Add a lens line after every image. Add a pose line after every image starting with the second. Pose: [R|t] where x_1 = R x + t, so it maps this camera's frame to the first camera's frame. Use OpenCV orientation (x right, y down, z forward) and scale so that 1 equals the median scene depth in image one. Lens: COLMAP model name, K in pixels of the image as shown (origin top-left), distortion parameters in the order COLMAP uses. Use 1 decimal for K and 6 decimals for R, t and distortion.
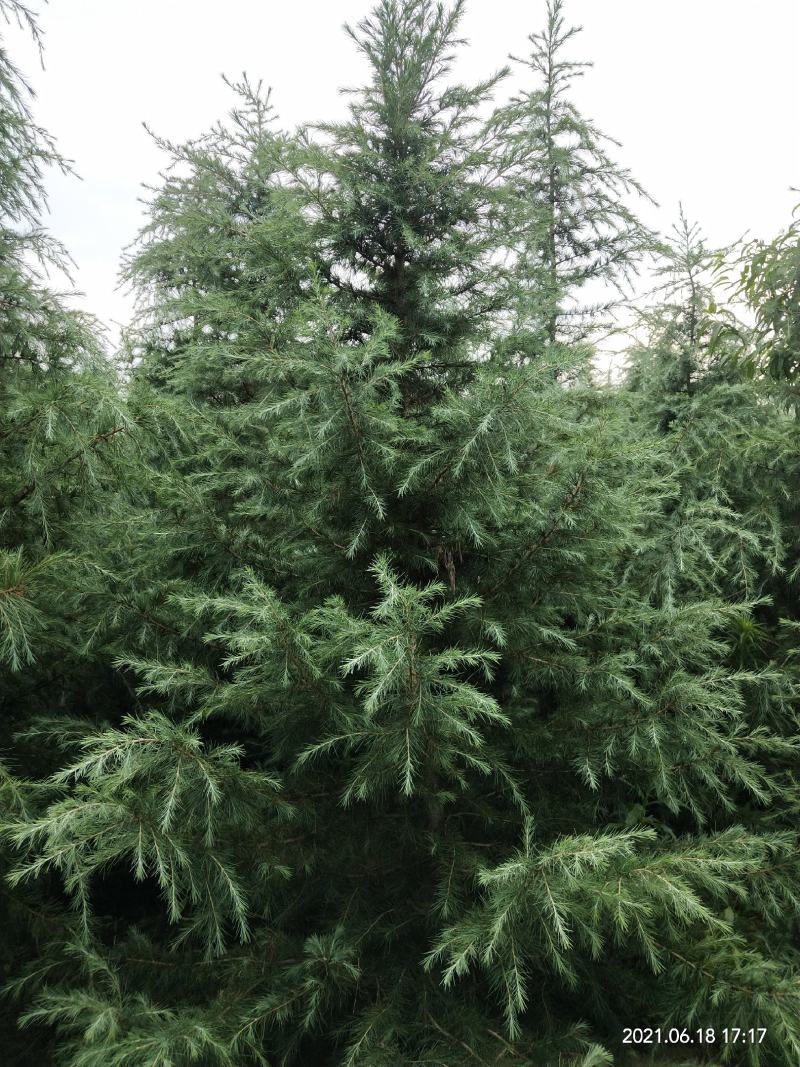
lens RADIAL K [[896.4, 0, 400.0], [0, 896.4, 533.5], [0, 0, 1]] dist [0.060044, 0.012397]
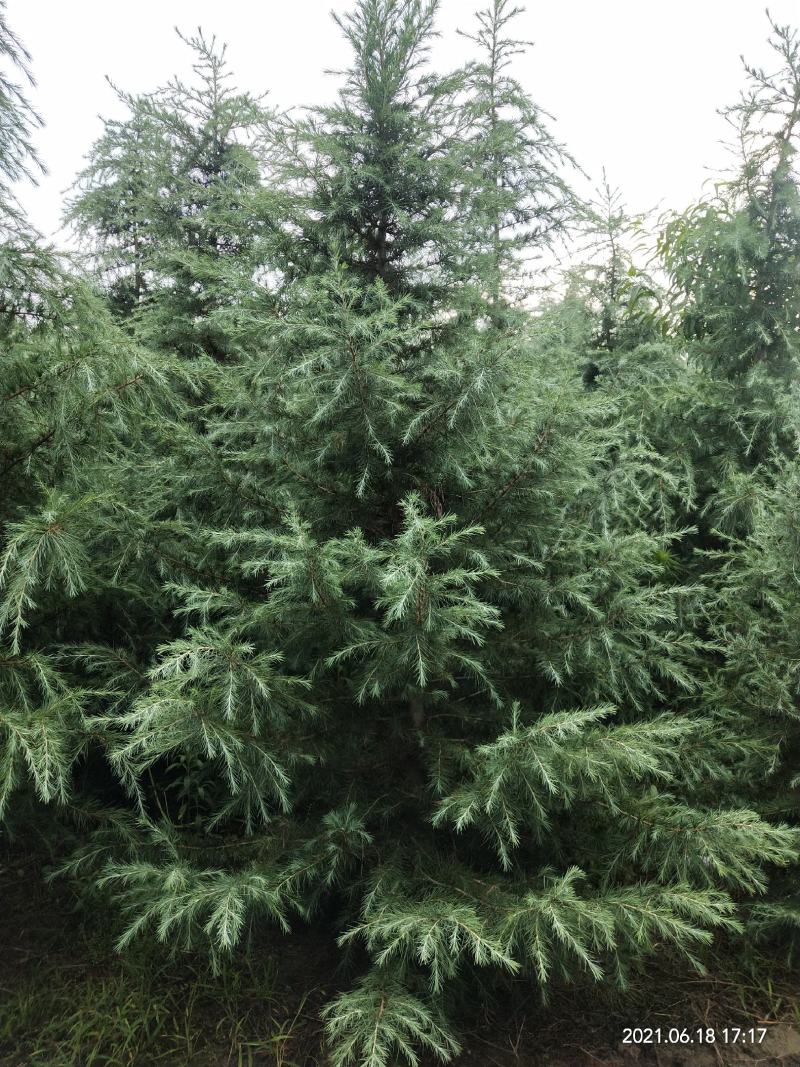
lens RADIAL K [[933.1, 0, 400.0], [0, 933.1, 533.5], [0, 0, 1]] dist [0.065455, 0.006516]
pose [[0.992136, -0.011293, 0.124654, -0.126410], [0.004337, 0.998425, 0.055929, 0.006031], [-0.125089, -0.054948, 0.990623, -0.178055]]
